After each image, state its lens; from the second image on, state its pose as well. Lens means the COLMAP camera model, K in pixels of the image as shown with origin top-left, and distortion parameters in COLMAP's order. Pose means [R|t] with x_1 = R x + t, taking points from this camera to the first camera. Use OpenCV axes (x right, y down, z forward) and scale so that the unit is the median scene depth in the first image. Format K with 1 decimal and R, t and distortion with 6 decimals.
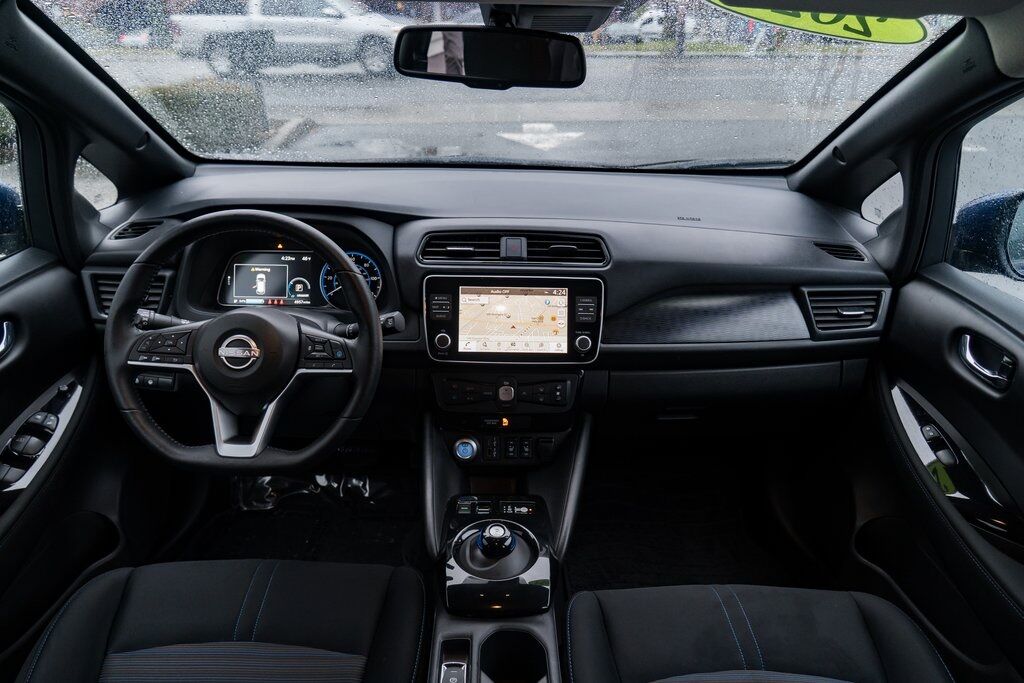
lens RADIAL K [[697.1, 0, 511.5], [0, 697.1, 347.9], [0, 0, 1]] dist [-0.024778, 0.013331]
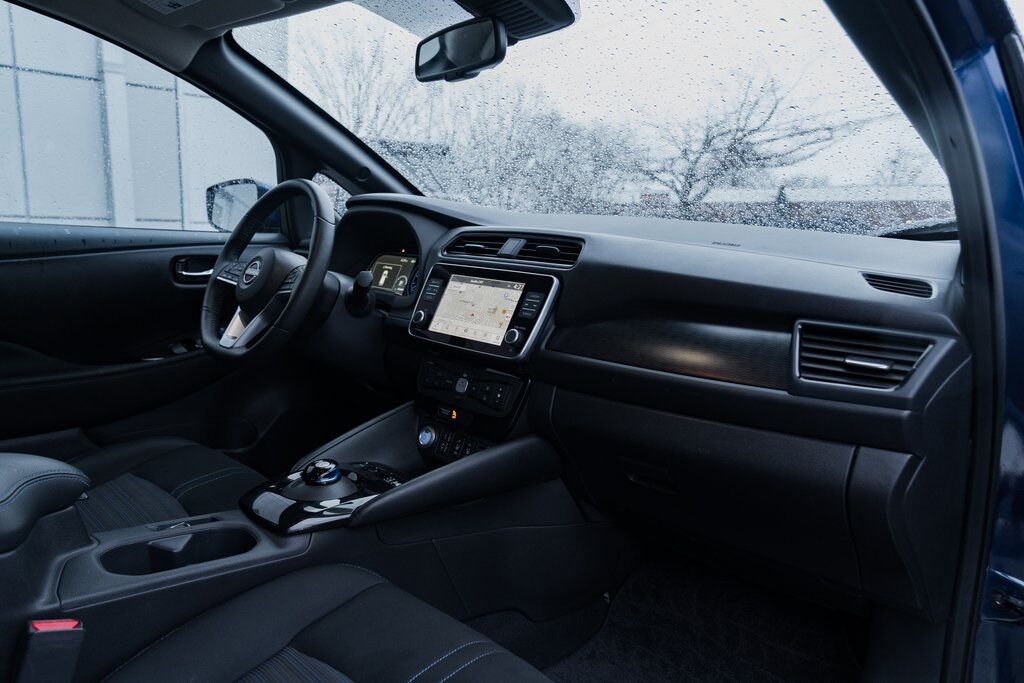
lens RADIAL K [[697.1, 0, 513.2], [0, 697.1, 342.1], [0, 0, 1]] dist [-0.024778, 0.013331]
pose [[0.690808, 0.125957, -0.711983, 0.732650], [-0.327123, 0.932611, -0.152406, 0.134712], [0.644806, 0.338190, 0.685458, 0.359918]]
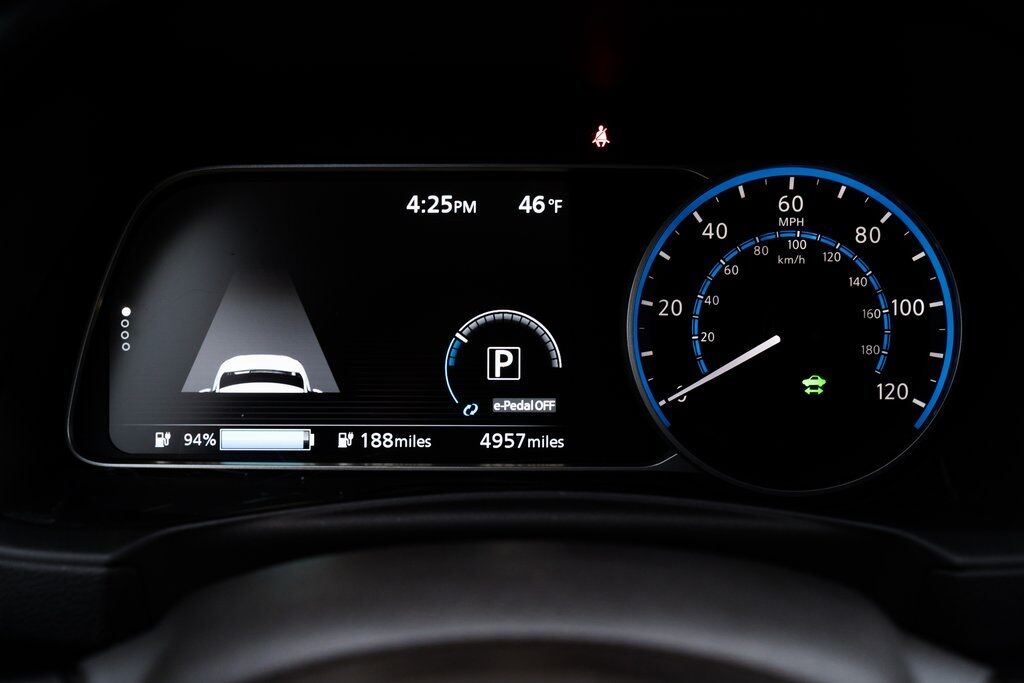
lens RADIAL K [[1363.2, 0, 511.7], [0, 1363.2, 342.0], [0, 0, 1]] dist [0.002089, 0.000000]
pose [[0.998729, -0.011707, -0.049023, -0.302891], [0.009100, 0.998550, -0.053060, -0.077254], [0.049573, 0.052546, 0.997387, 0.679715]]
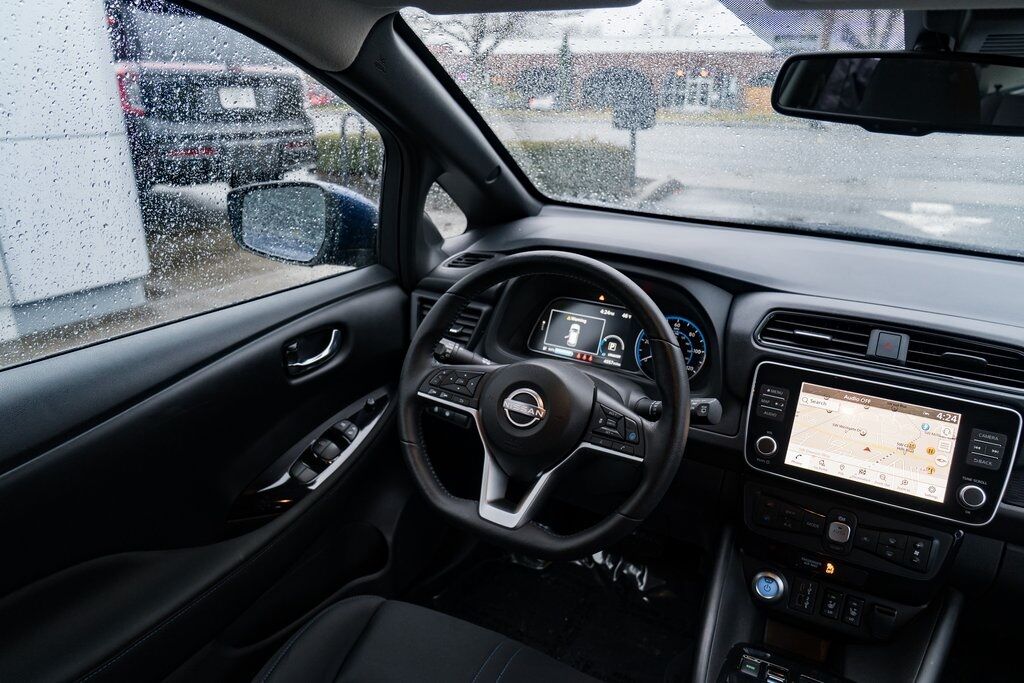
lens RADIAL K [[697.1, 0, 510.3], [0, 697.1, 346.8], [0, 0, 1]] dist [-0.024778, 0.013331]
pose [[0.875213, 0.176555, -0.450368, -0.017050], [-0.215114, 0.975945, -0.035443, -0.027513], [0.433277, 0.127901, 0.892139, 0.151444]]
